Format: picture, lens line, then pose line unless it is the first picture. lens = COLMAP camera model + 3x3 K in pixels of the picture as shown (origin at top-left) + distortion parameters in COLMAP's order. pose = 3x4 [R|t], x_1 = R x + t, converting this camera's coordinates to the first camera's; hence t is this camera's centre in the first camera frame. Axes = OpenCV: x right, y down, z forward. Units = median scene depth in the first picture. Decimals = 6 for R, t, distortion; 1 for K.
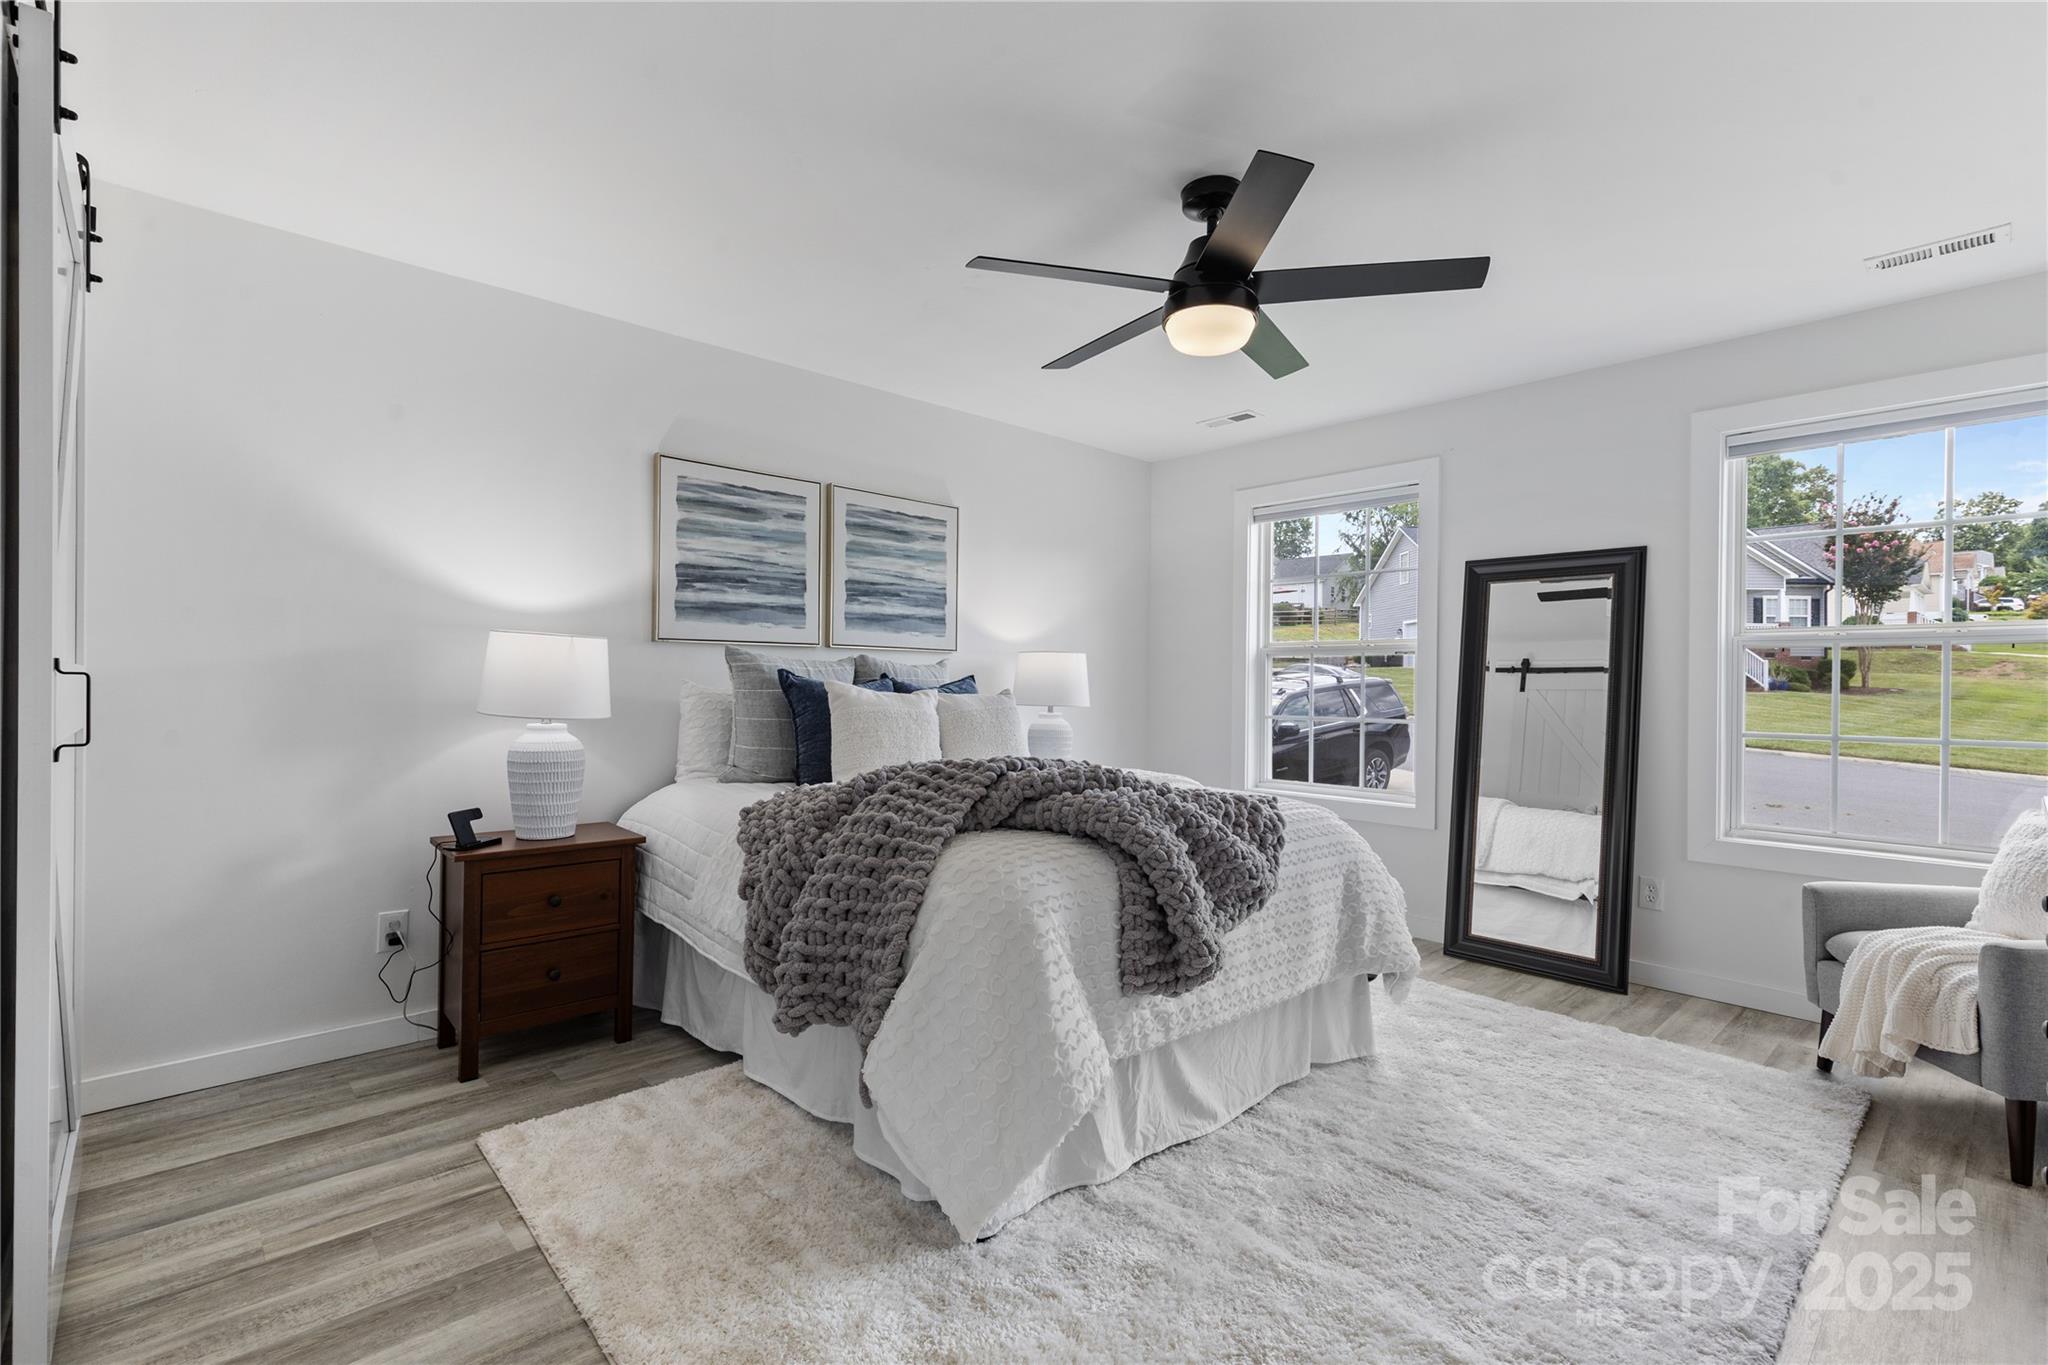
lens RADIAL K [[918.8, 0, 1010.5], [0, 918.8, 669.5], [0, 0, 1]] dist [0.006762, -0.000378]
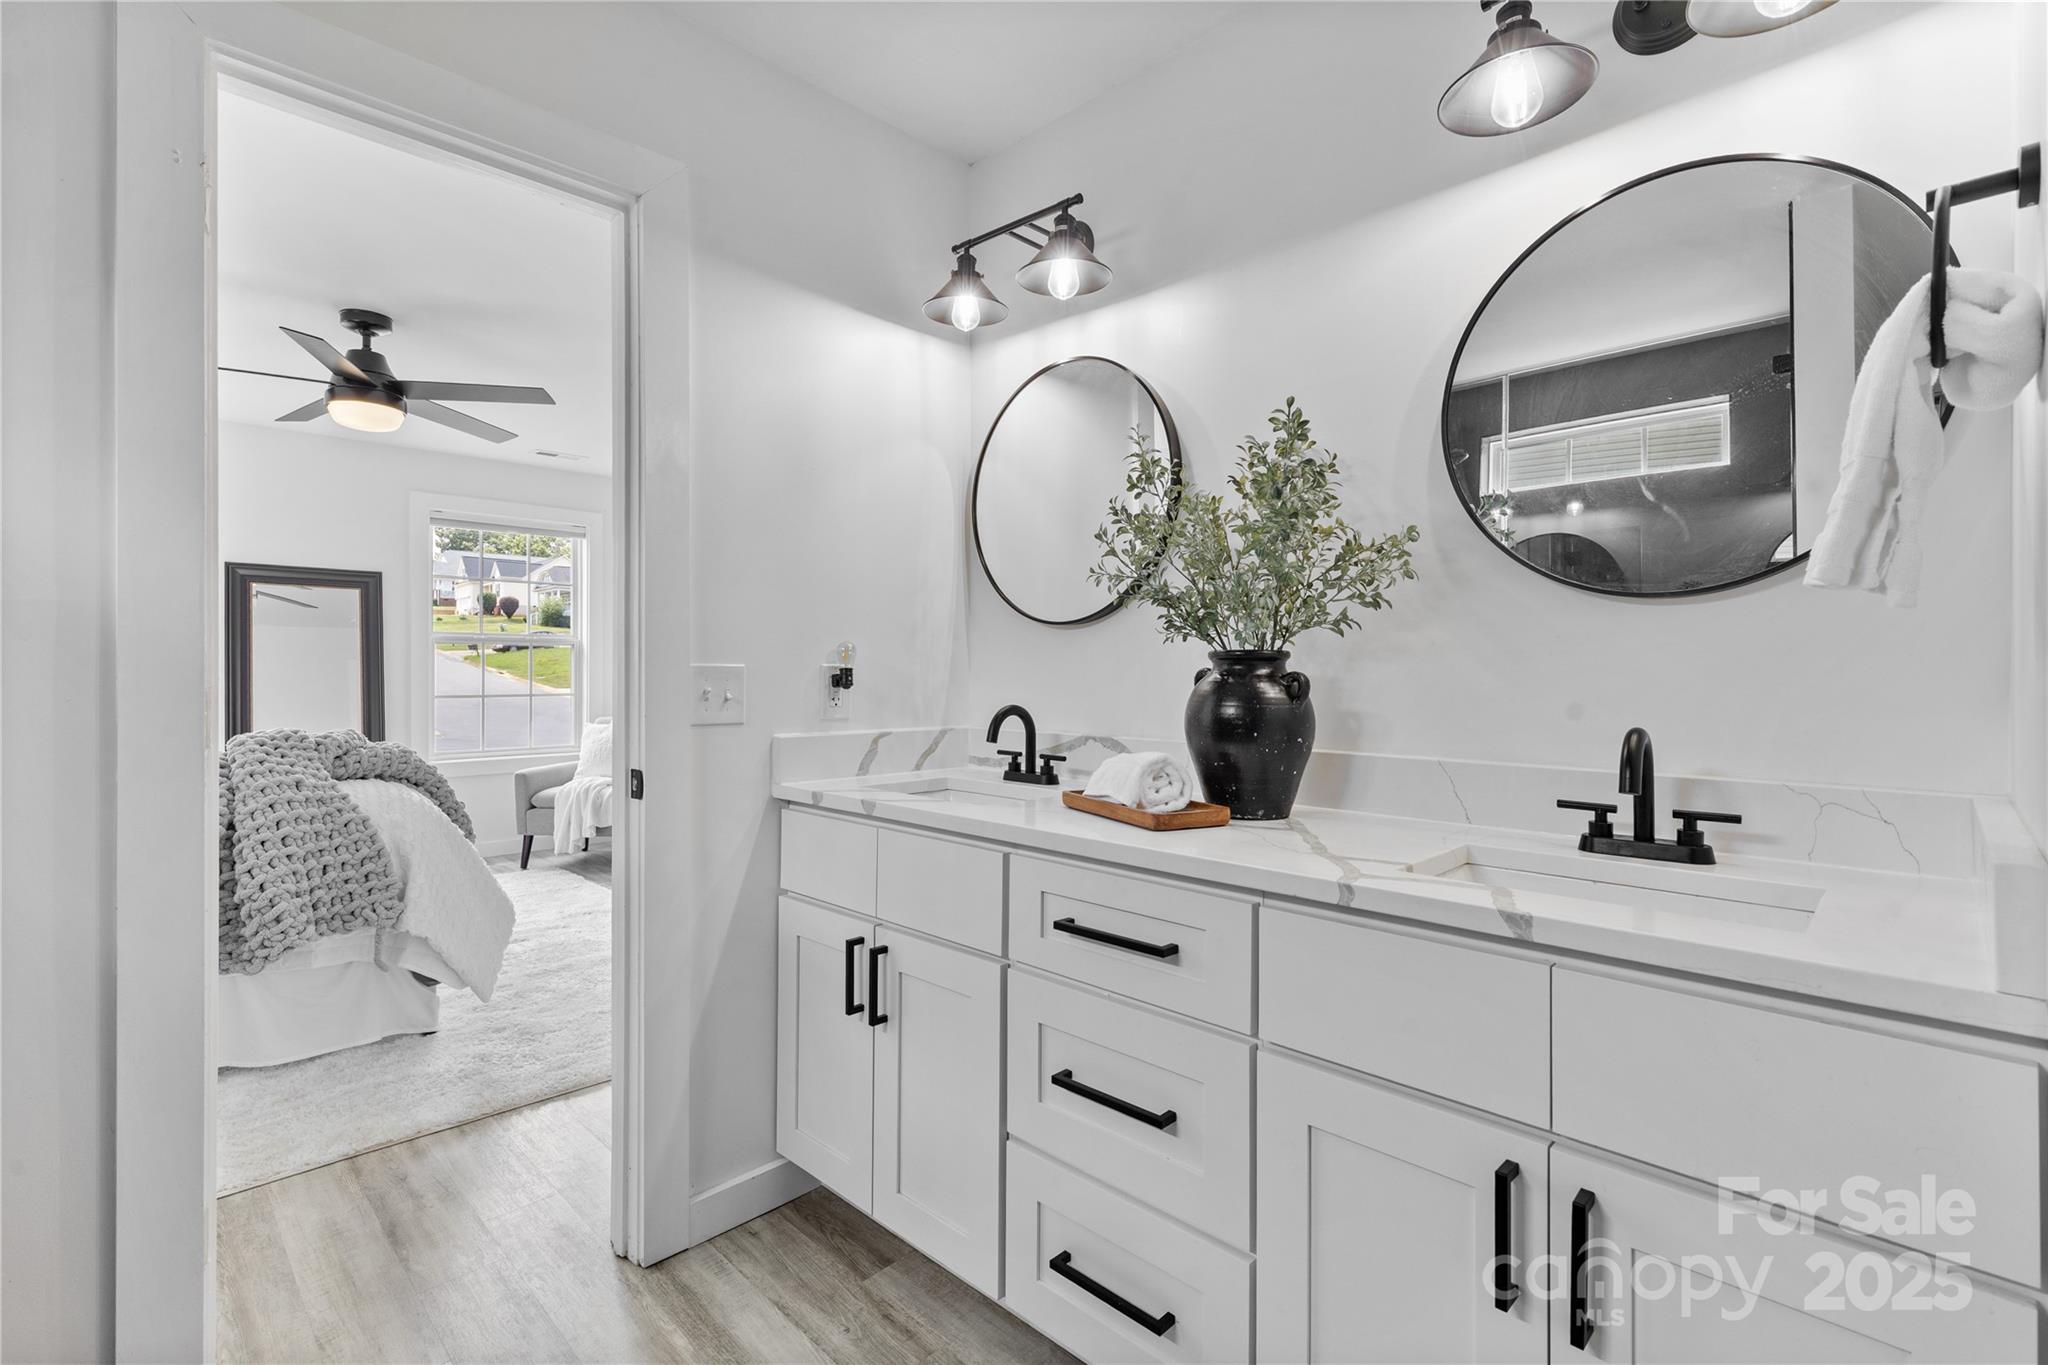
lens RADIAL K [[918.8, 0, 1010.5], [0, 918.8, 669.5], [0, 0, 1]] dist [0.006762, -0.000378]
pose [[-0.035615, -0.014032, 0.999267, -0.946929], [-0.022761, 0.999653, 0.013226, -0.024351], [-0.999106, -0.022273, -0.035922, 0.051721]]
